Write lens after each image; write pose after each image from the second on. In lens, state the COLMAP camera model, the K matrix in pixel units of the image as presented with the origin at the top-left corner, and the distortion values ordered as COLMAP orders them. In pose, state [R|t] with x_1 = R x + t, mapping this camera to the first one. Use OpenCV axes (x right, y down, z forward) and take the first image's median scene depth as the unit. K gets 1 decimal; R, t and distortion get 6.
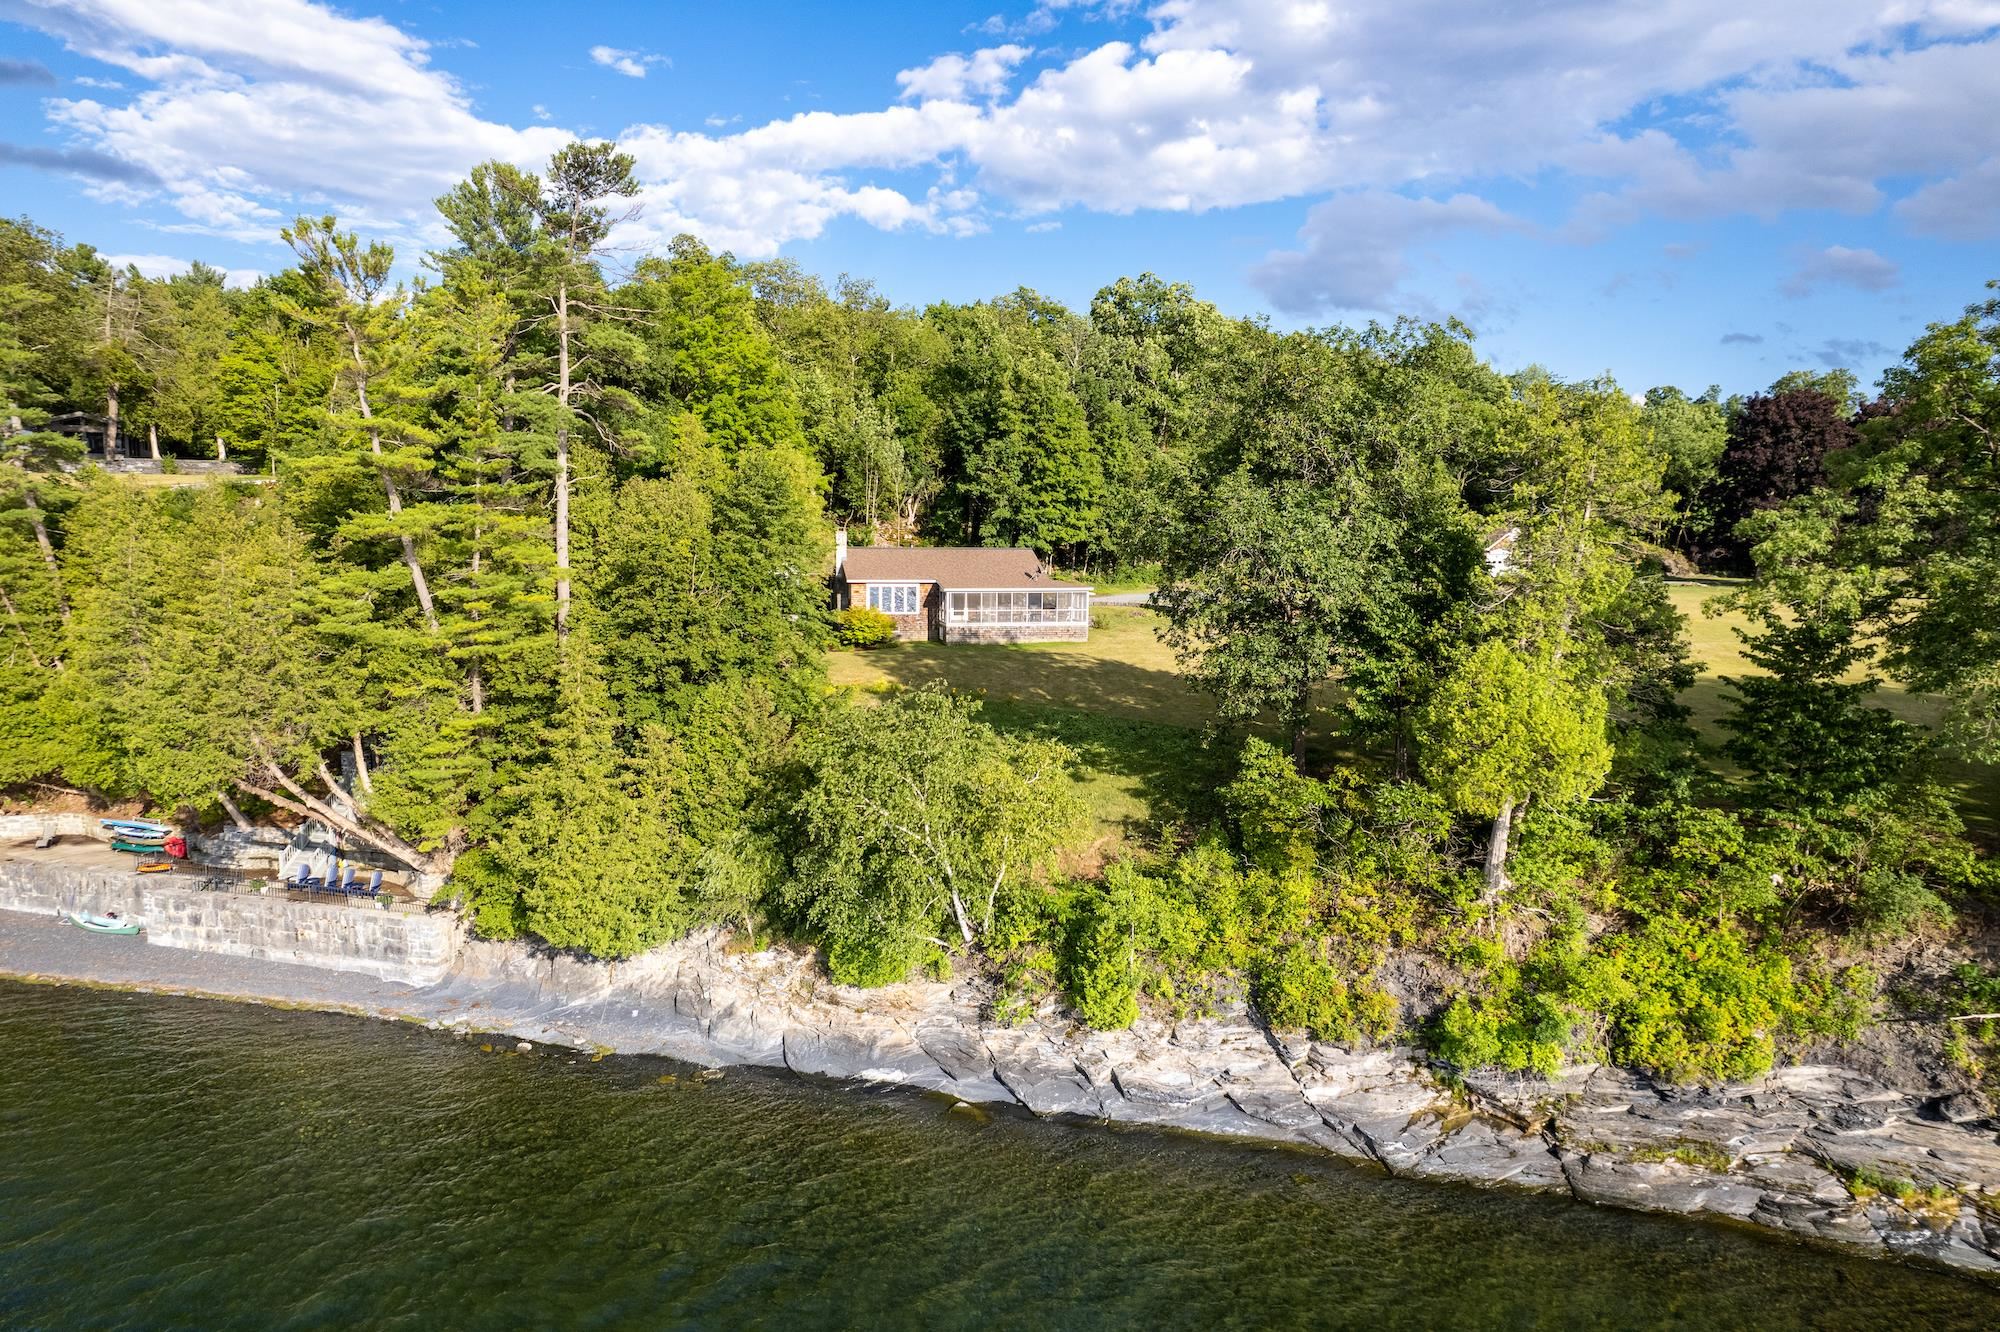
lens RADIAL K [[1267.0, 0, 1001.3], [0, 1267.0, 668.9], [0, 0, 1]] dist [-0.040682, 0.024042]
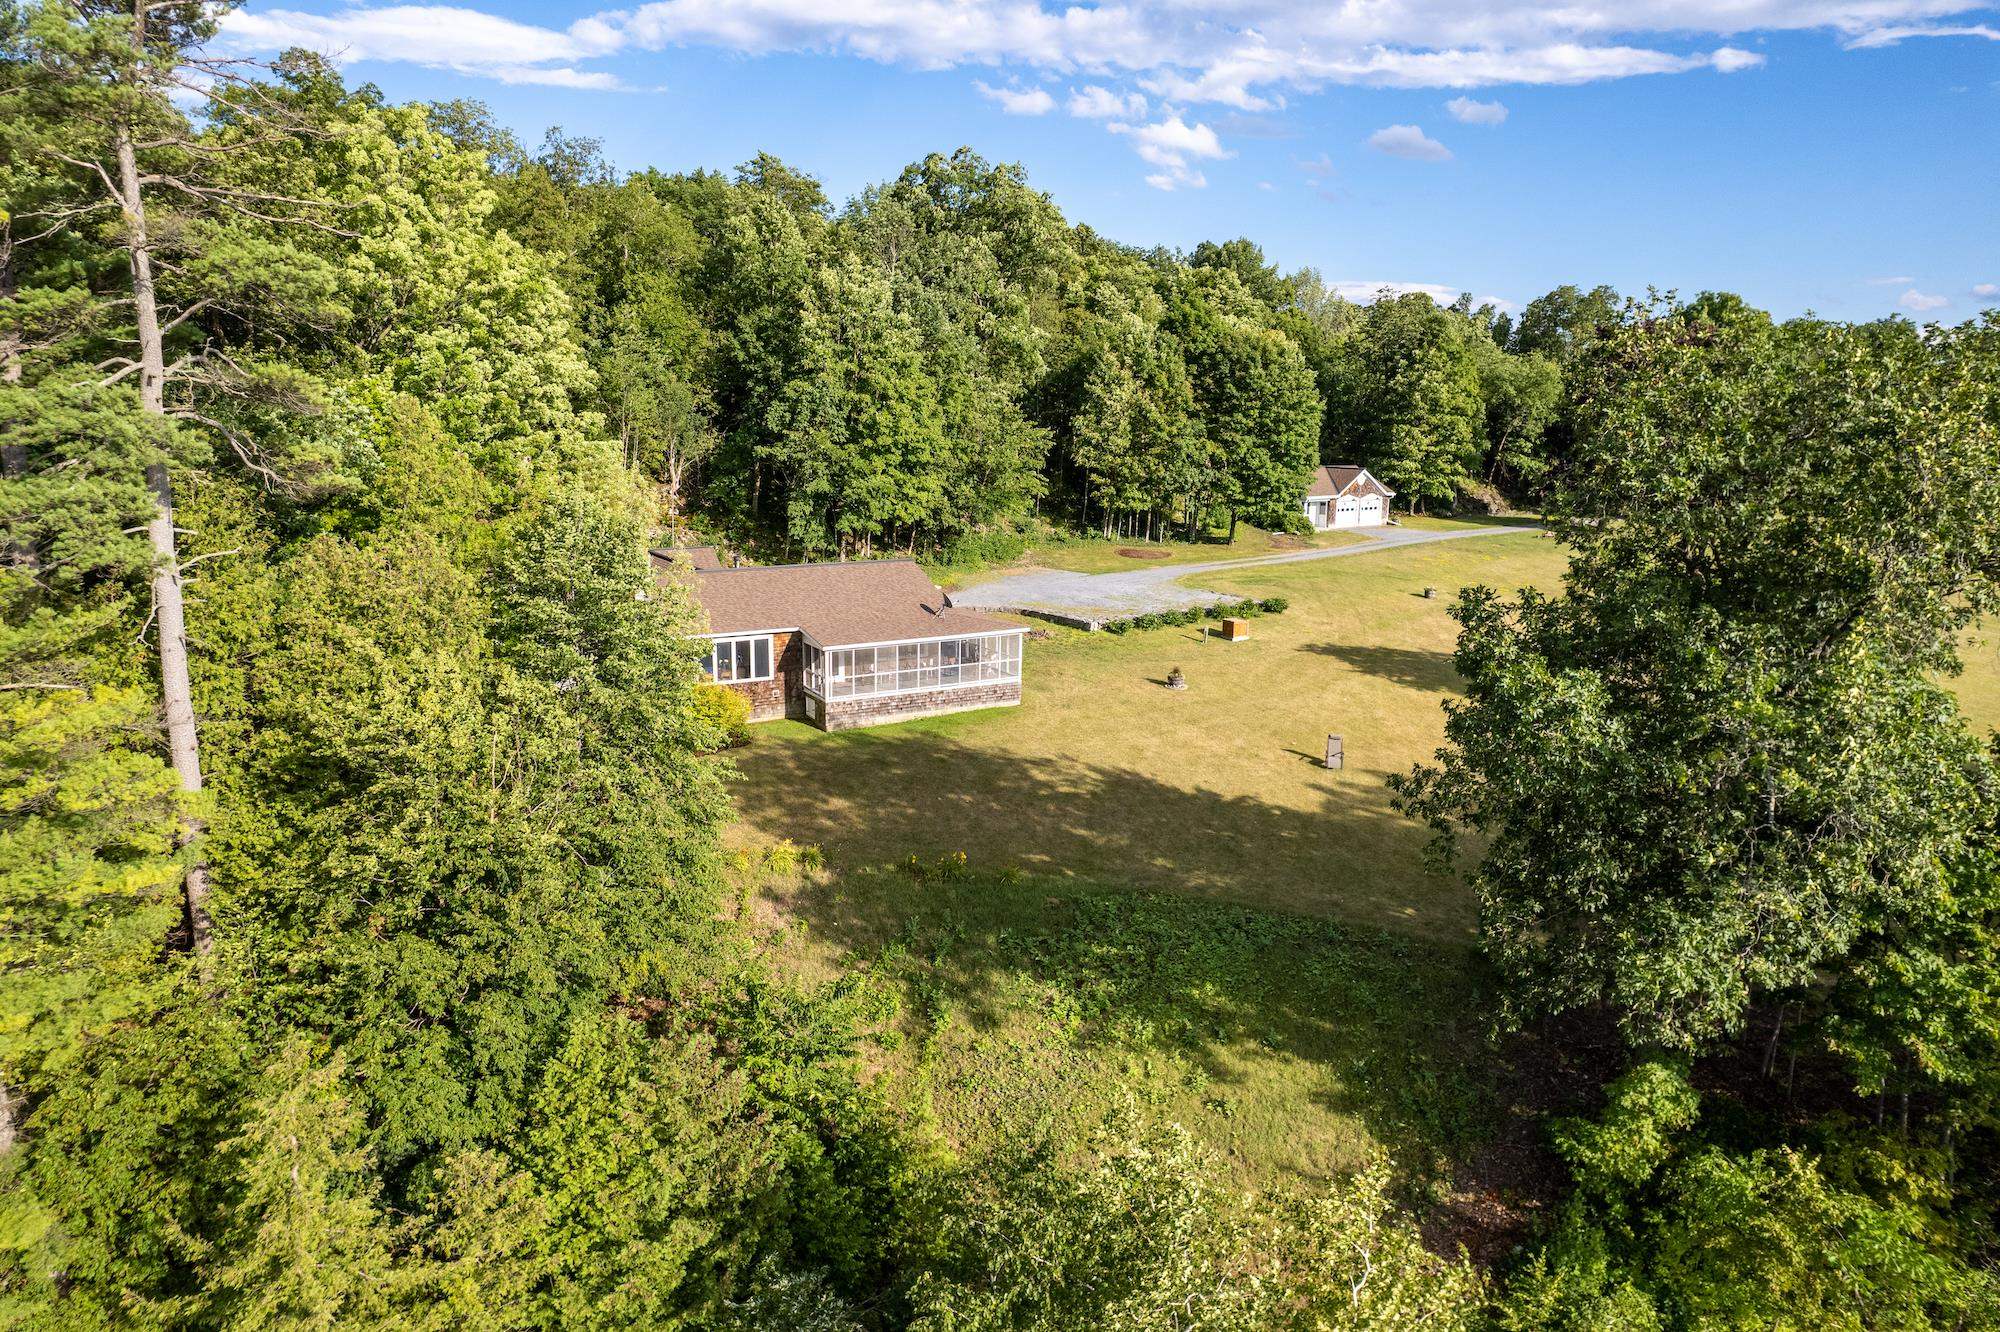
lens RADIAL K [[1267.0, 0, 991.6], [0, 1267.0, 668.7], [0, 0, 1]] dist [-0.040682, 0.024042]
pose [[0.958986, -0.057854, 0.277486, -0.169269], [0.030163, 0.994219, 0.103044, -0.138480], [-0.281843, -0.090448, 0.955188, 0.425014]]
